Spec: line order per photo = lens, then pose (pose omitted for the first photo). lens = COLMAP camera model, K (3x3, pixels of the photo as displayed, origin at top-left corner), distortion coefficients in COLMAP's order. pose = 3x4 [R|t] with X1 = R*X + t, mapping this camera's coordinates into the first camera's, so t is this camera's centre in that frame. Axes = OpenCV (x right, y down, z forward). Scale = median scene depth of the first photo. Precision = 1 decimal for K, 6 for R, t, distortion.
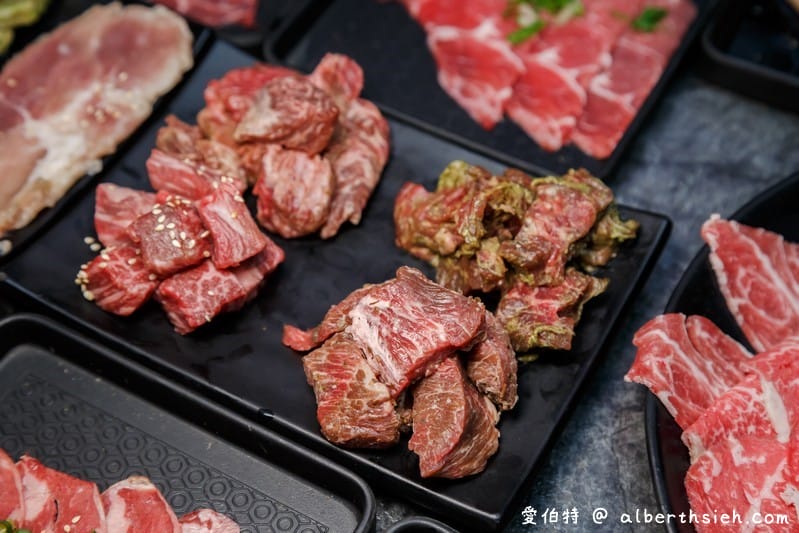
lens RADIAL K [[1487.1, 0, 399.5], [0, 1487.1, 266.5], [0, 0, 1]] dist [0.162893, 0.135218]
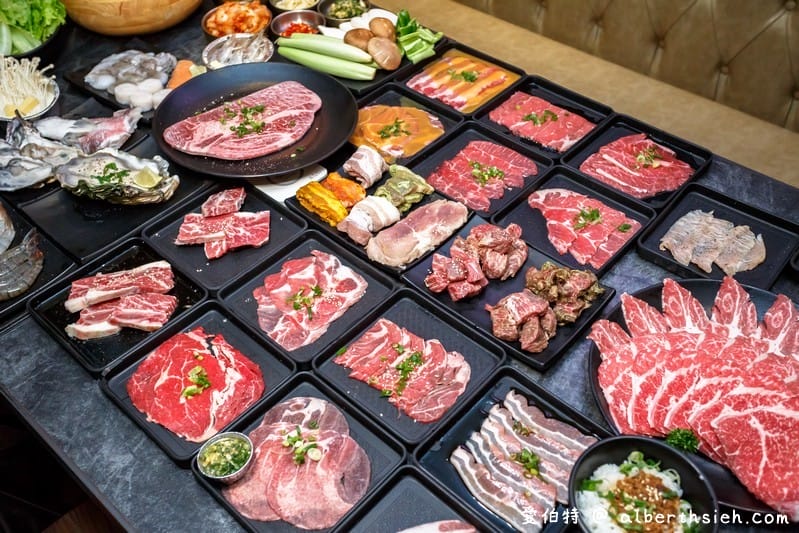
lens RADIAL K [[791.2, 0, 399.5], [0, 791.2, 266.5], [0, 0, 1]] dist [0.003143, 0.003080]
pose [[0.973976, 0.140949, -0.177493, 0.031300], [-0.158161, 0.983590, -0.086814, 0.133924], [0.162344, 0.112627, 0.980286, -0.676746]]
